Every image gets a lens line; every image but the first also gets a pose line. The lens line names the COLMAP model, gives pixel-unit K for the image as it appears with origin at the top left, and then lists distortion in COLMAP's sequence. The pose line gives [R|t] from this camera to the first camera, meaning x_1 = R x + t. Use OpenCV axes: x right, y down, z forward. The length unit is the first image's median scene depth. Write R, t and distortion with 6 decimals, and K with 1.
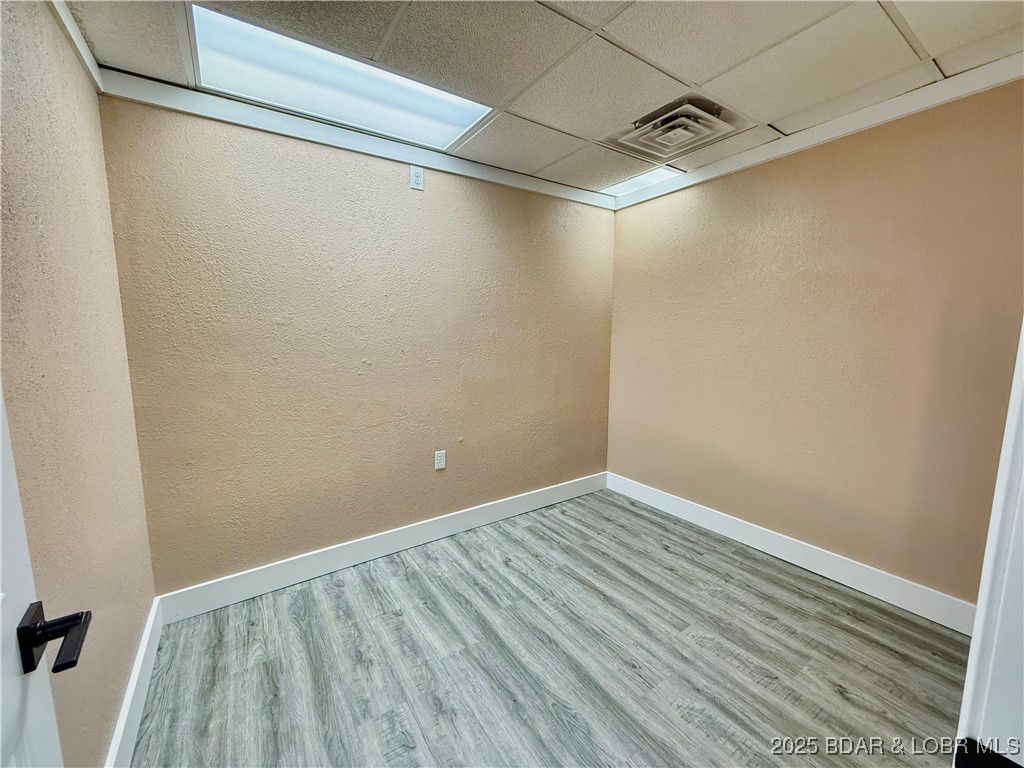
lens RADIAL K [[408.4, 0, 514.2], [0, 408.4, 384.1], [0, 0, 1]] dist [0.001125, 0.000798]
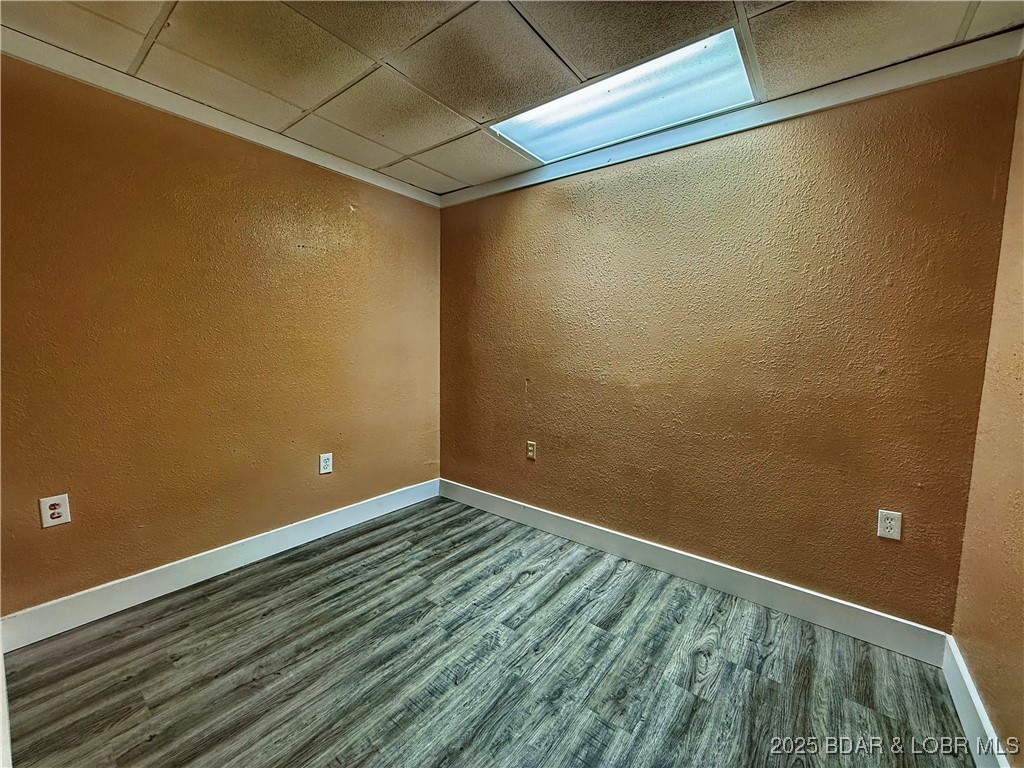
lens RADIAL K [[408.4, 0, 516.5], [0, 408.4, 387.3], [0, 0, 1]] dist [0.001125, 0.000798]
pose [[0.320655, 0.120828, -0.939458, 0.481162], [-0.129242, 0.988135, 0.082976, -0.038276], [0.938337, 0.094811, 0.332466, 0.364603]]
